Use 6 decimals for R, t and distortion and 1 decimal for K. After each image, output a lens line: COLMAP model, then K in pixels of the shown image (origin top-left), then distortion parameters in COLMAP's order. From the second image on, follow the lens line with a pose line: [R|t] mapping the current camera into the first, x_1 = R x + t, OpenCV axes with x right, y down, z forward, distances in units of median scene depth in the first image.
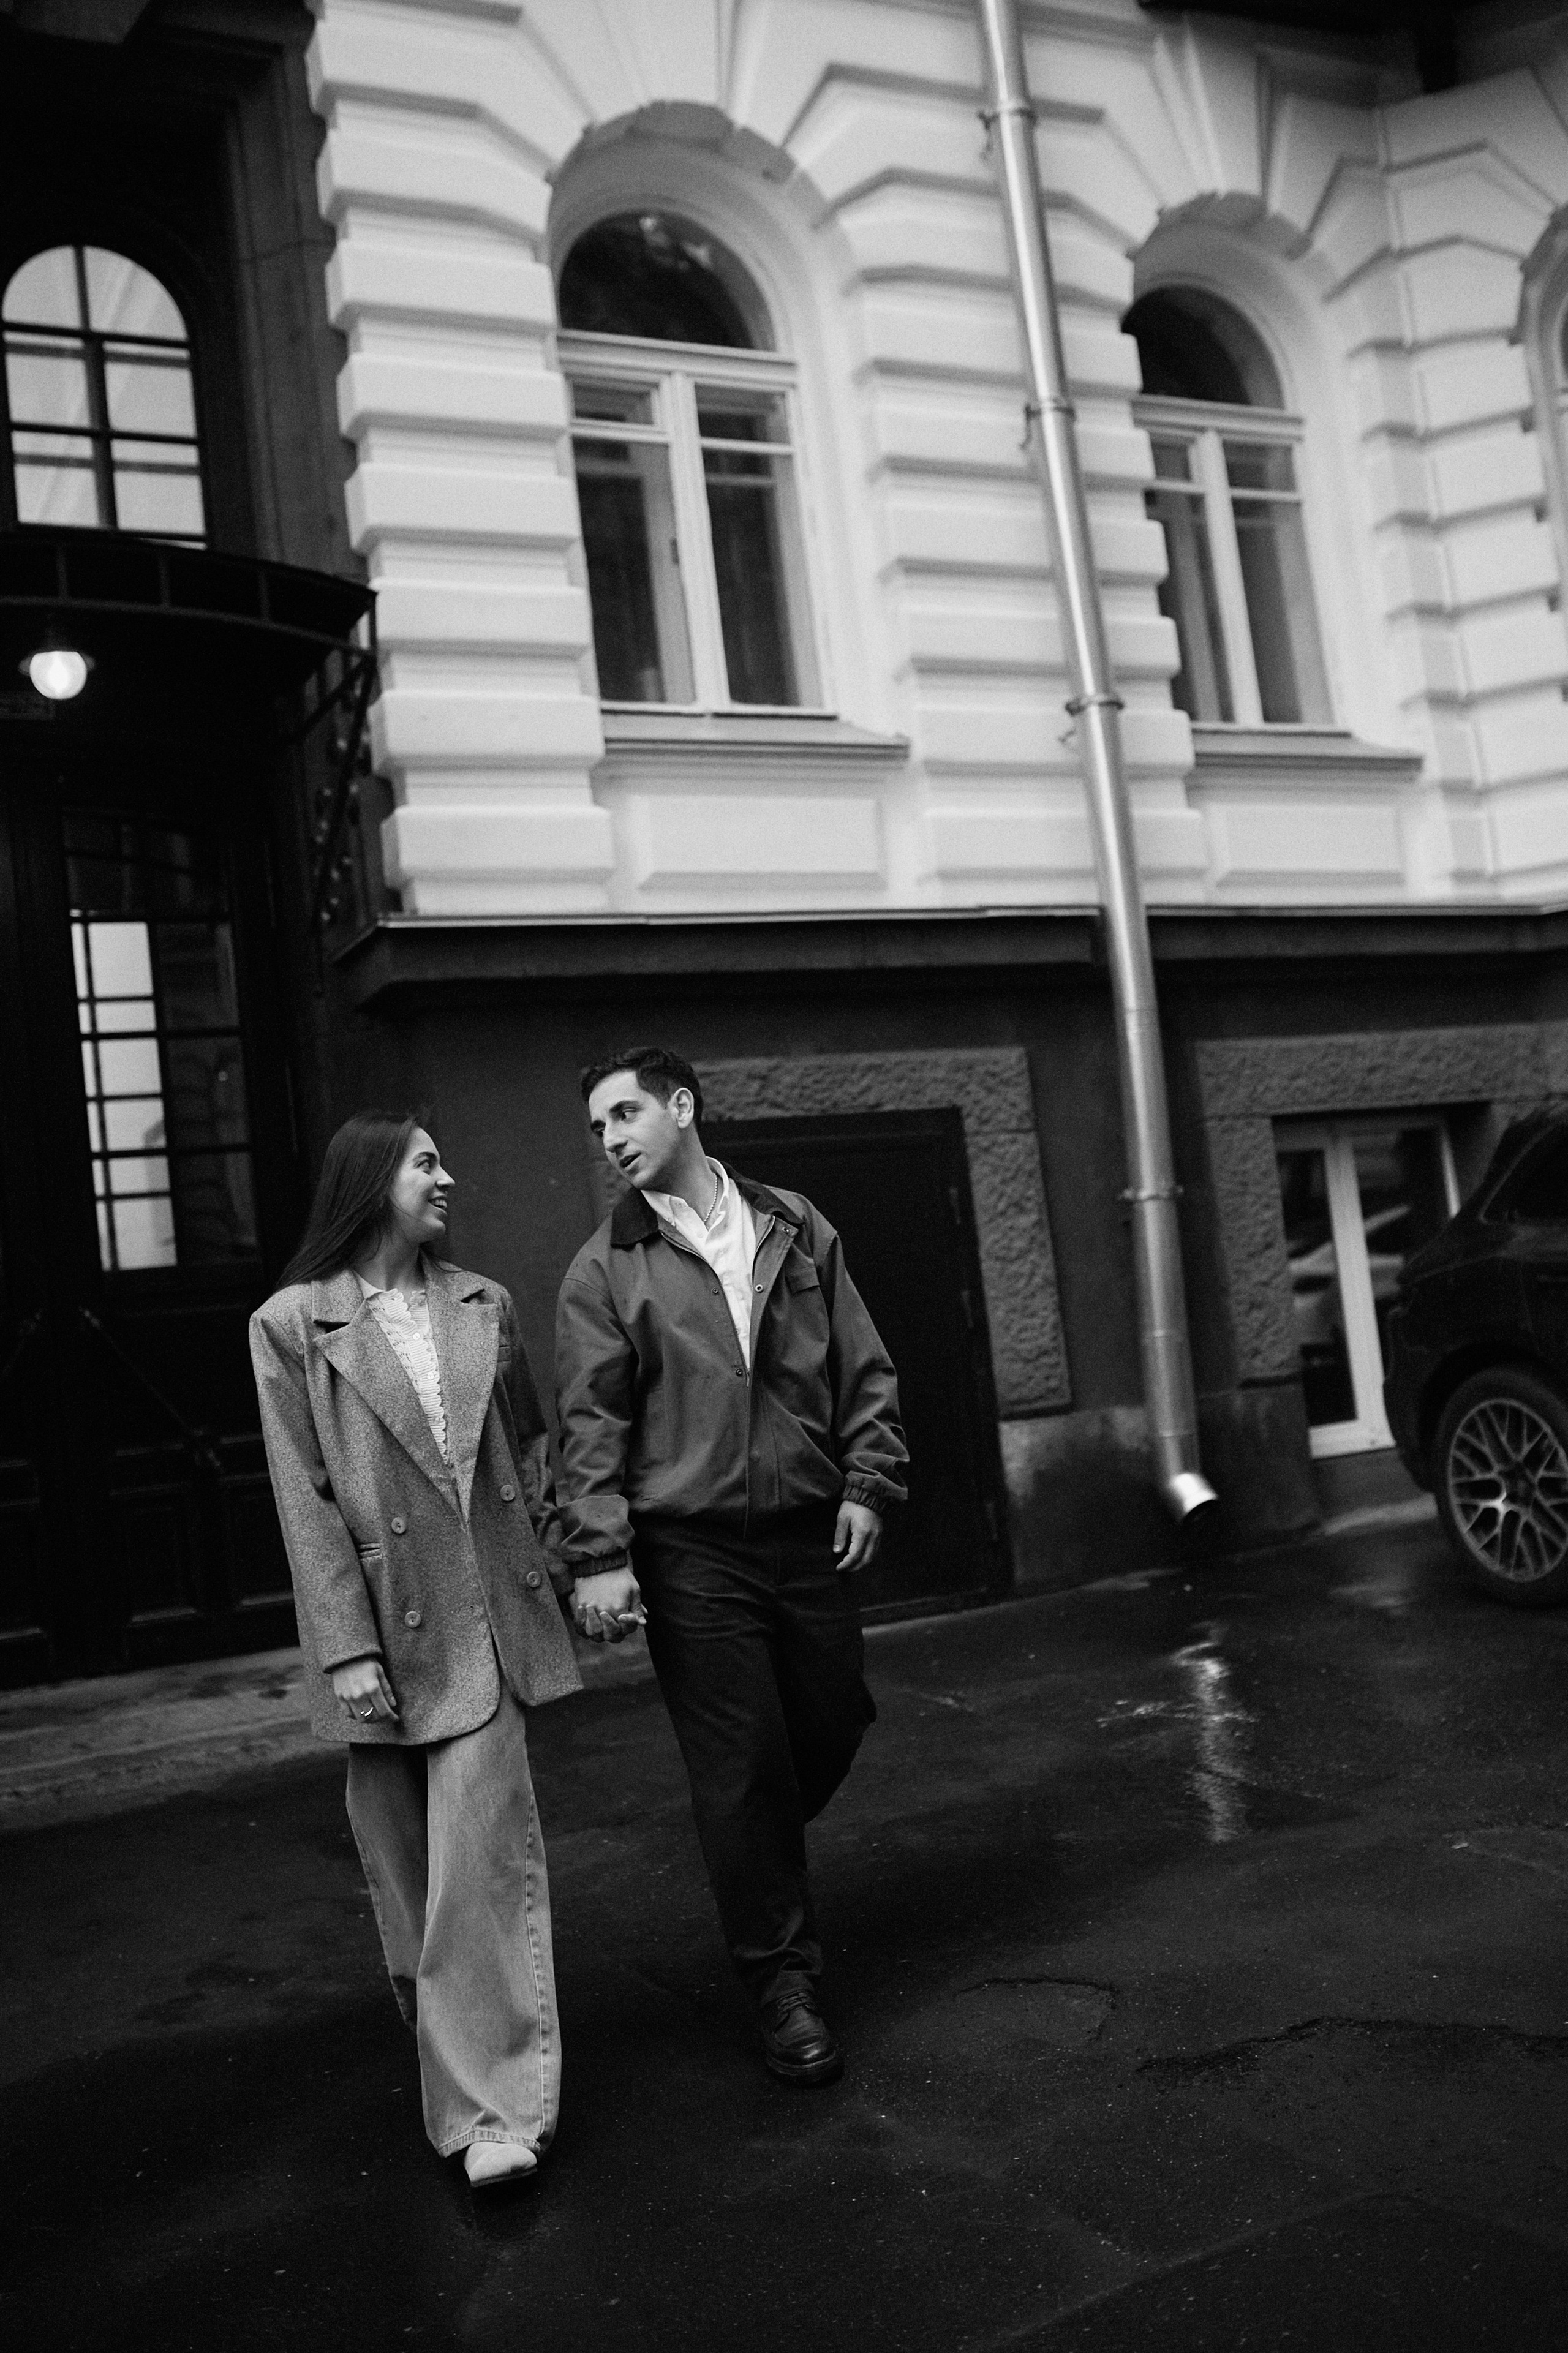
lens RADIAL K [[2266.7, 0, 771.6], [0, 2266.7, 1128.0], [0, 0, 1]] dist [-0.028052, 0.000000]
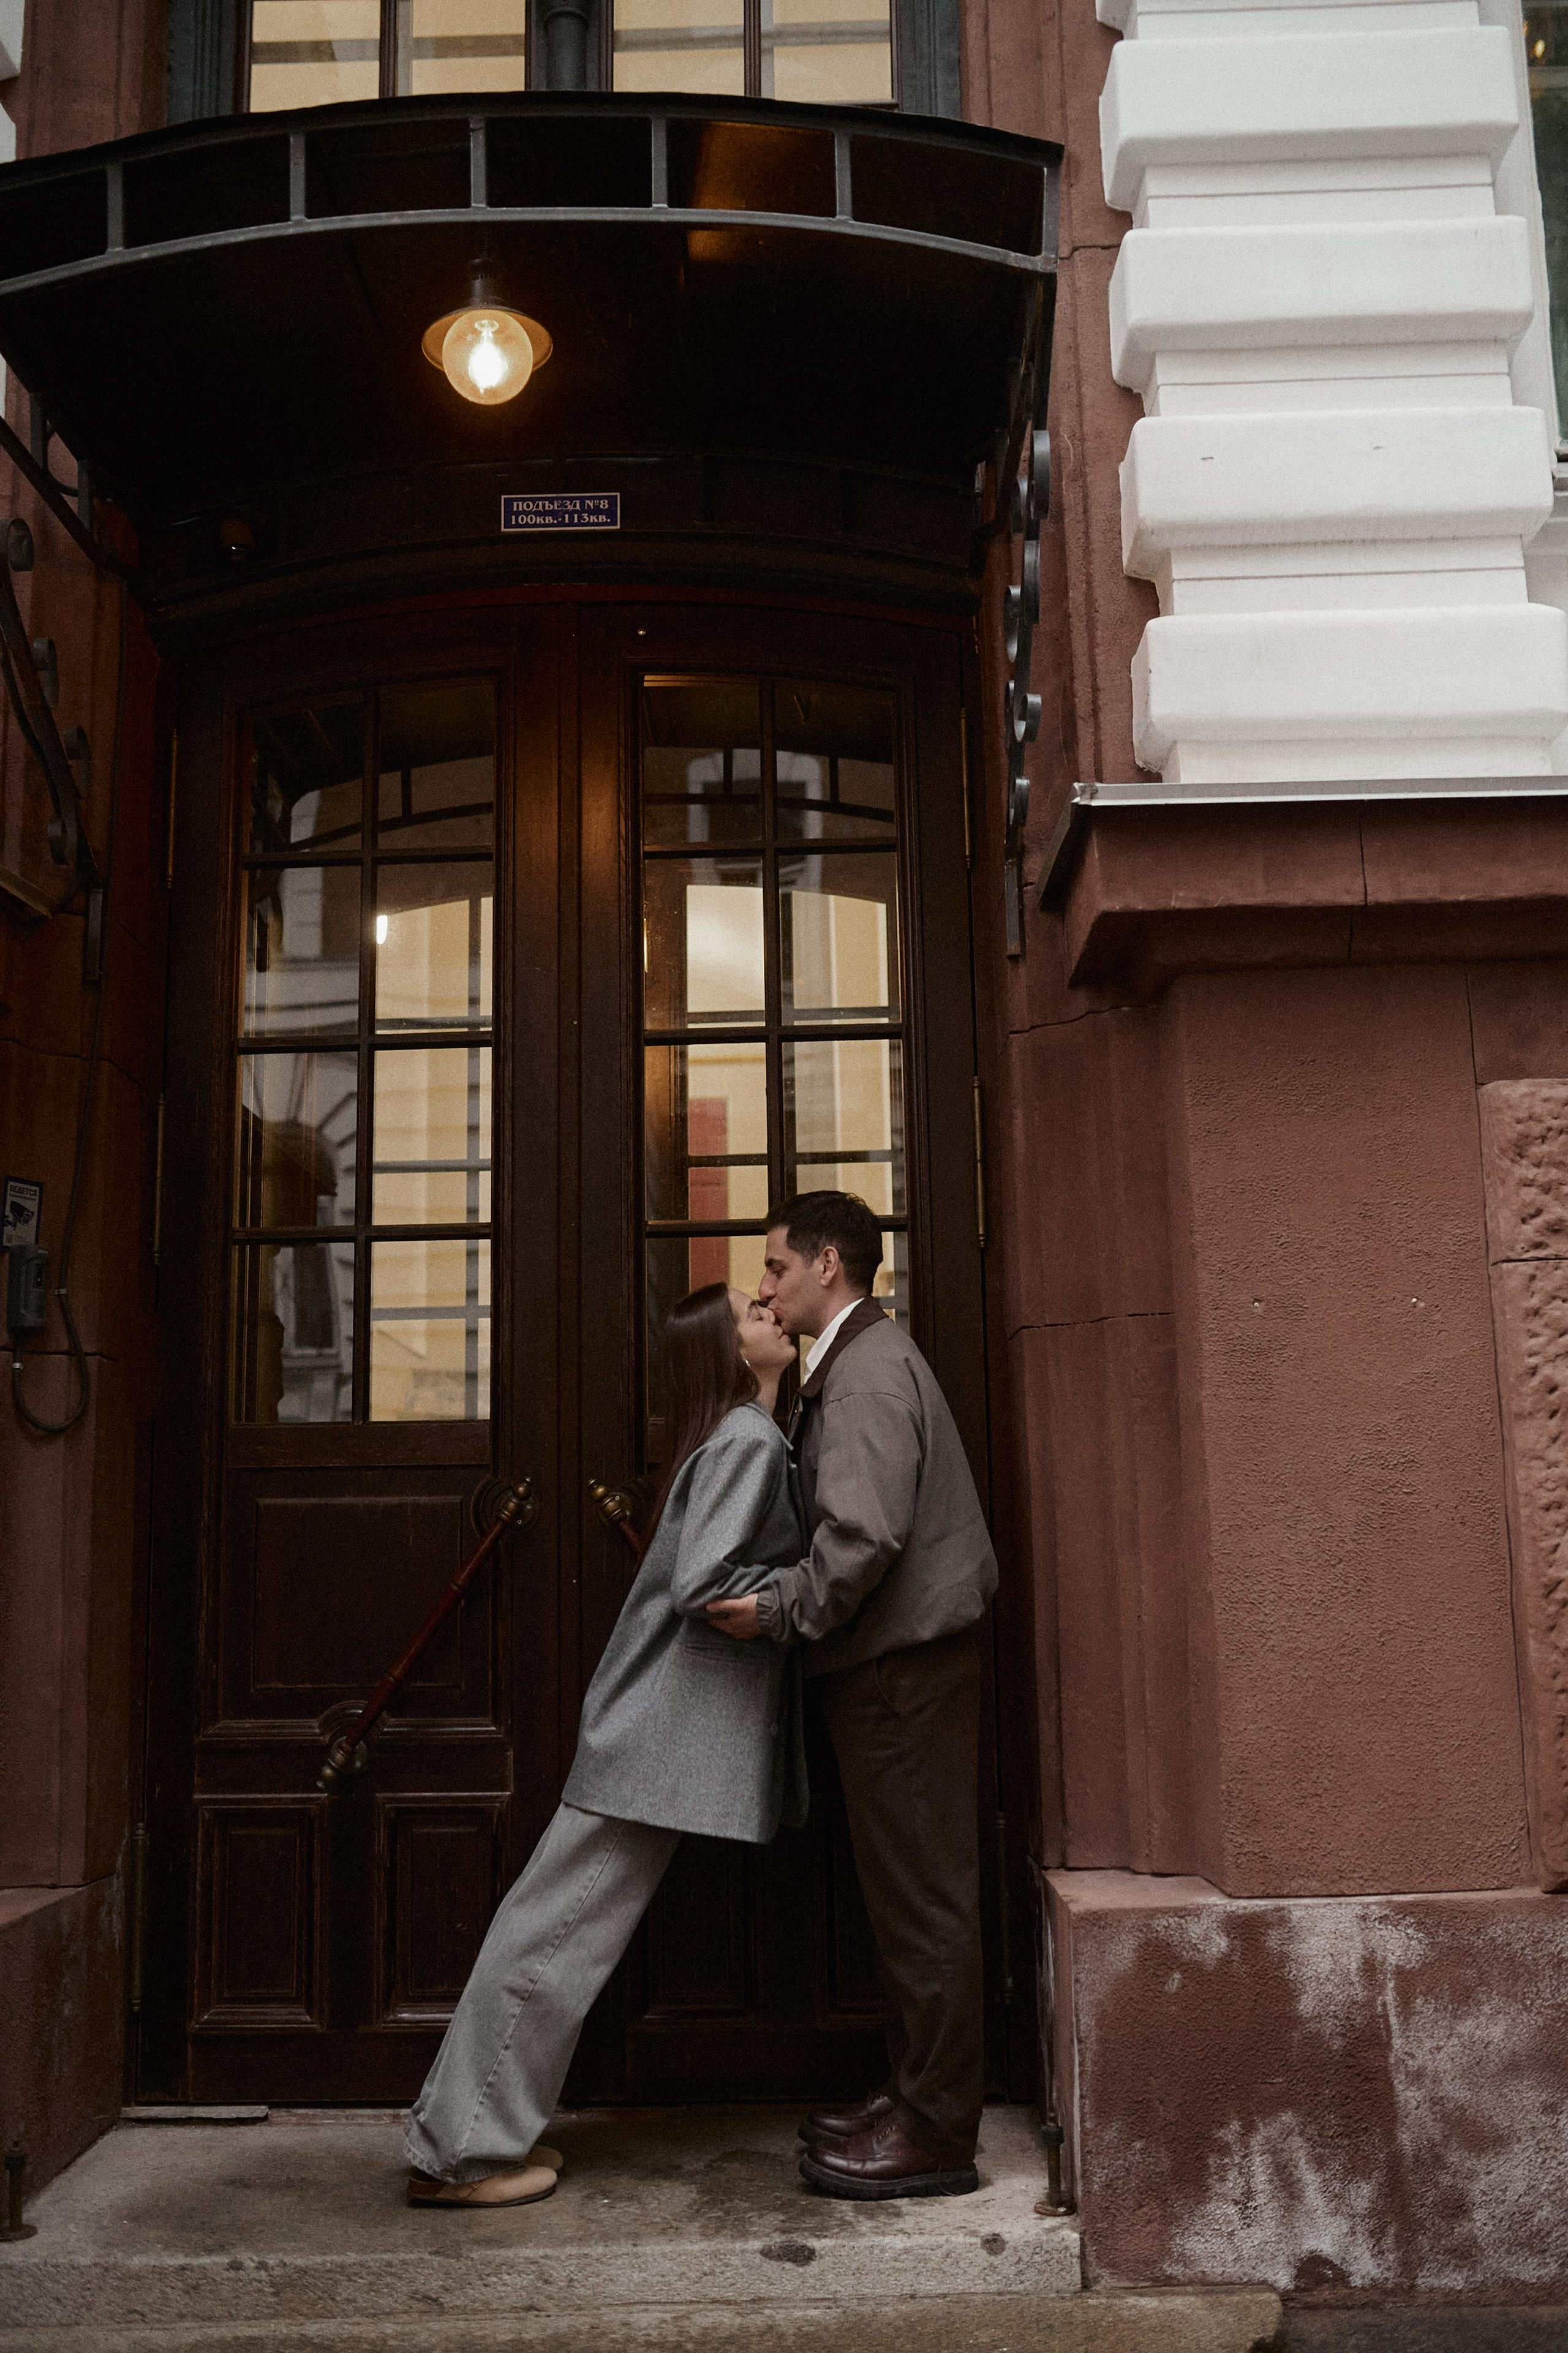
lens RADIAL K [[2266.7, 0, 781.5], [0, 2266.7, 1211.6], [0, 0, 1]] dist [-0.028052, 0.000000]
pose [[0.896918, 0.020105, -0.441740, 0.001432], [-0.037356, 0.998840, -0.030387, 0.023383], [0.440617, 0.043757, 0.896628, 0.450201]]
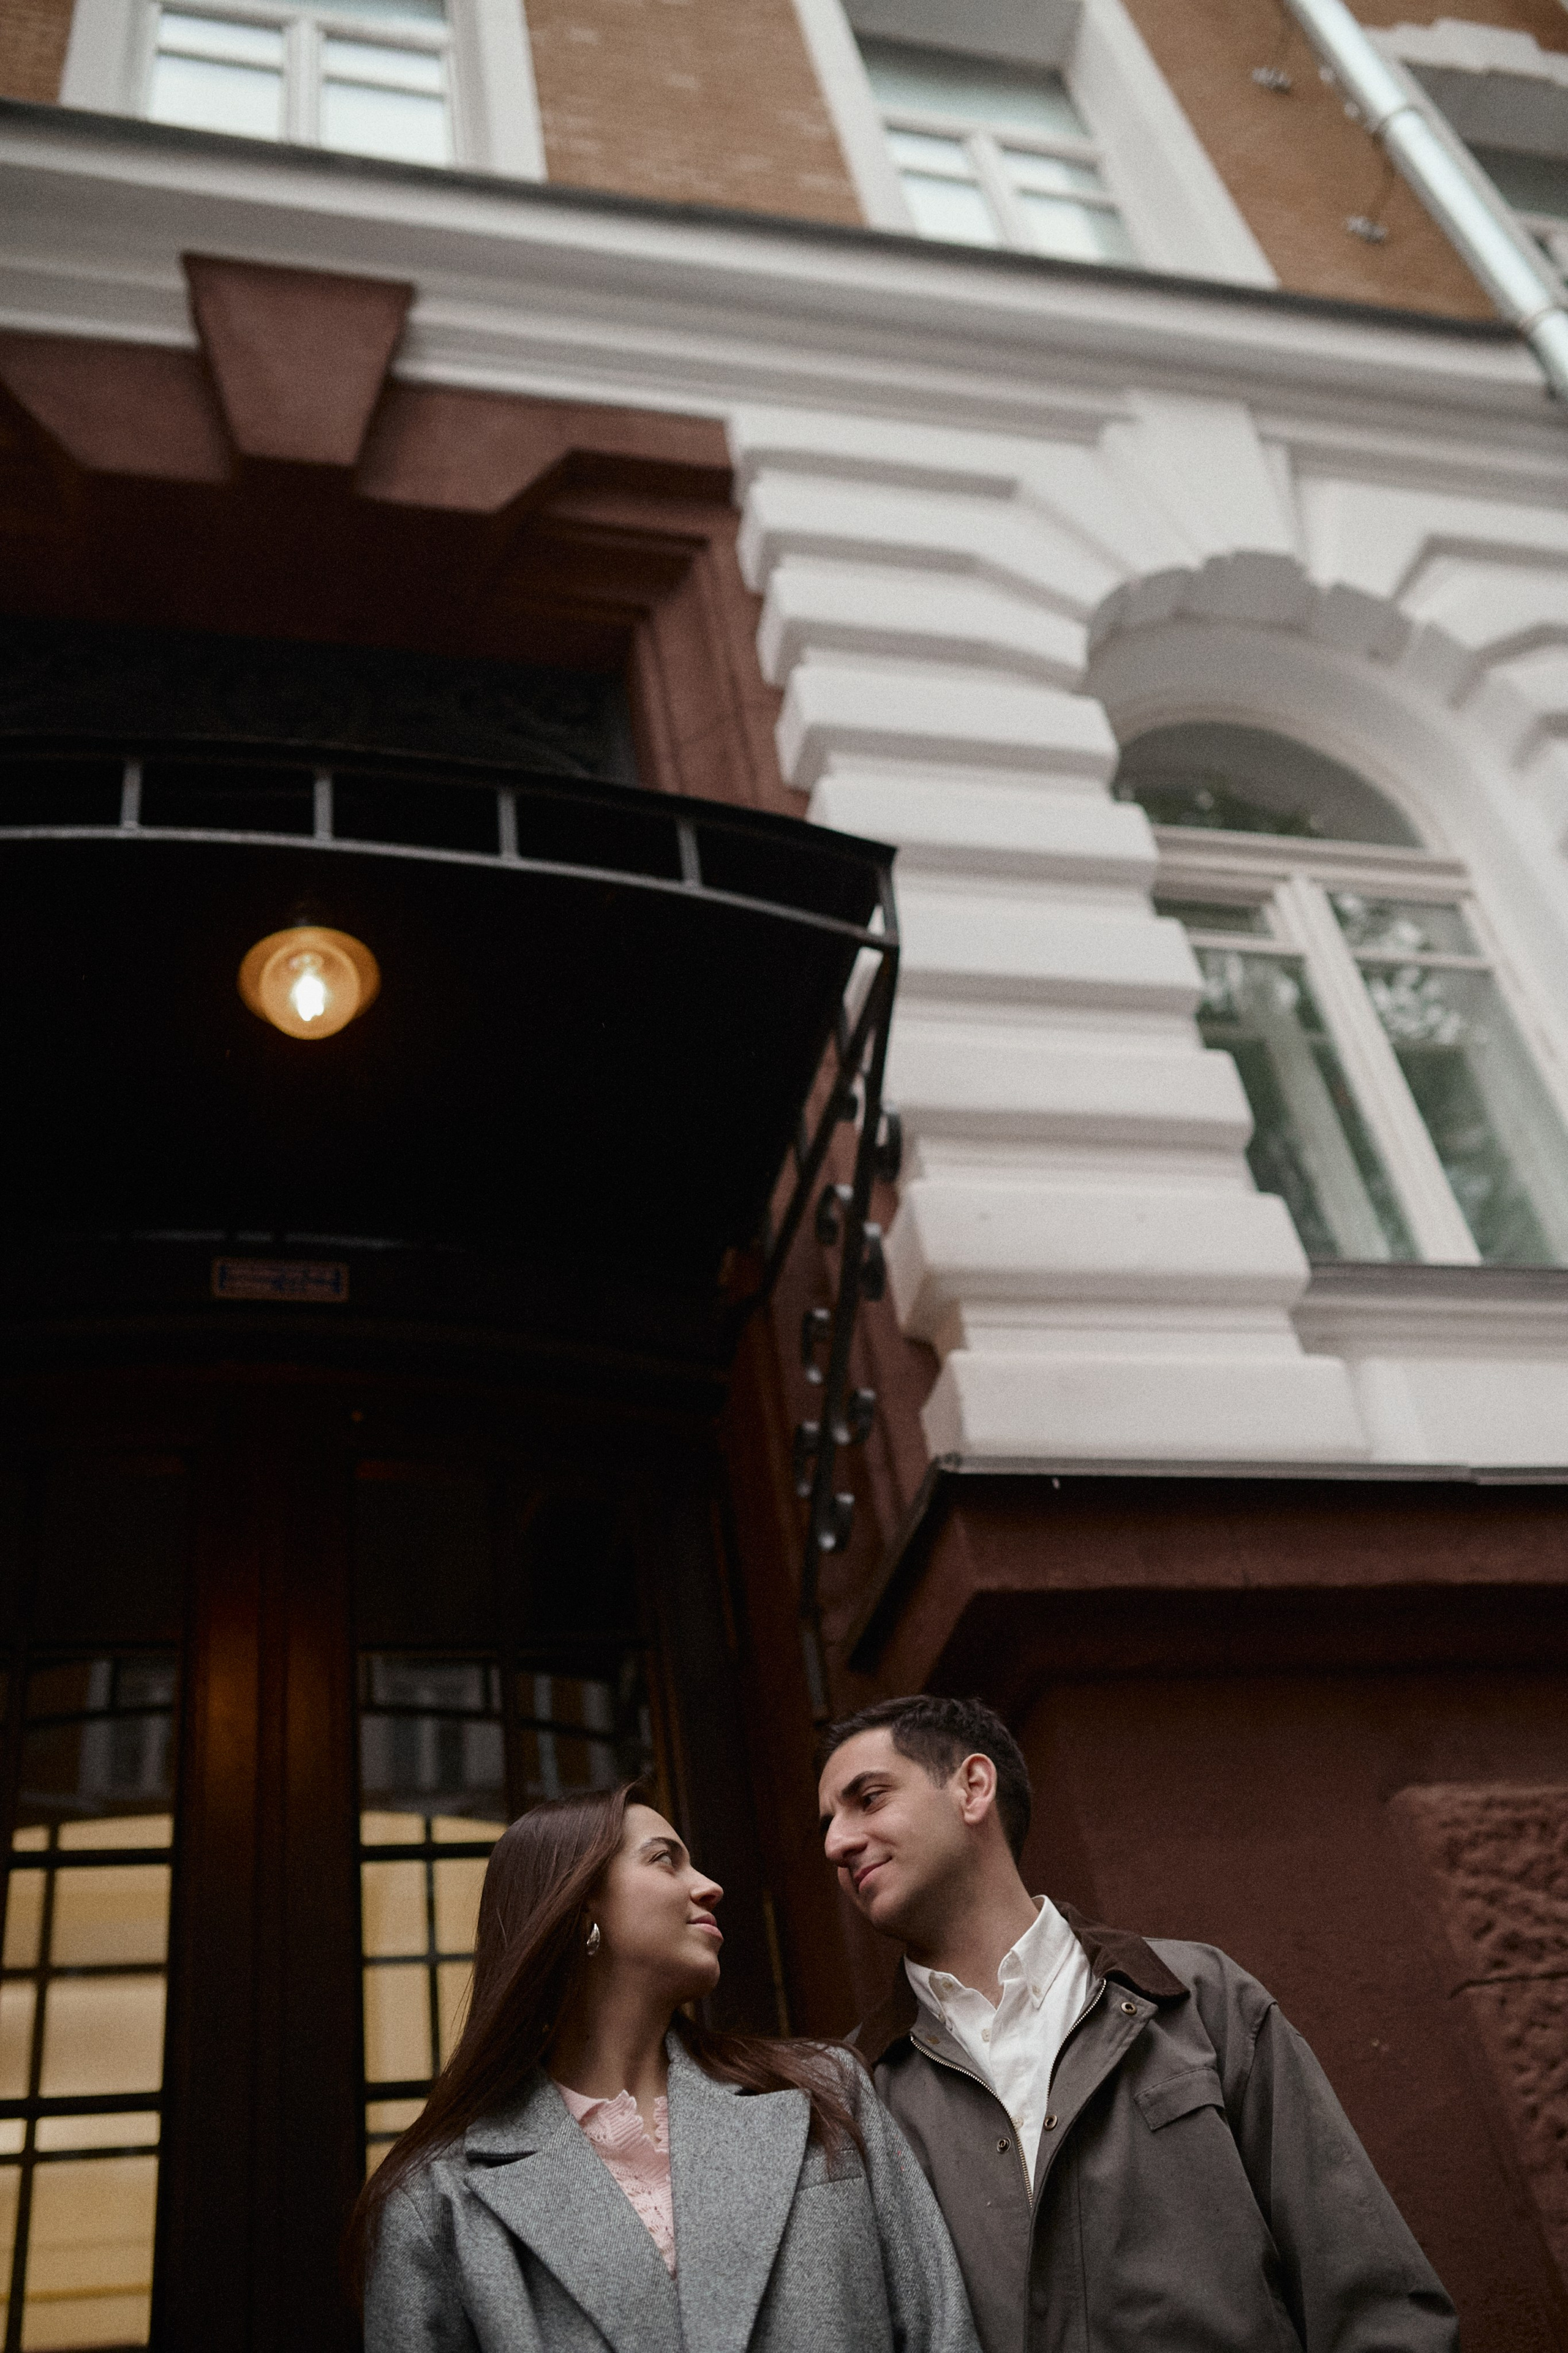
lens RADIAL K [[2266.7, 0, 838.3], [0, 2266.7, 1151.2], [0, 0, 1]] dist [-0.028052, 0.000000]
pose [[0.980338, -0.150196, -0.127975, -0.111182], [0.054226, 0.828646, -0.557140, 0.111223], [0.189726, 0.539246, 0.820498, 0.509622]]
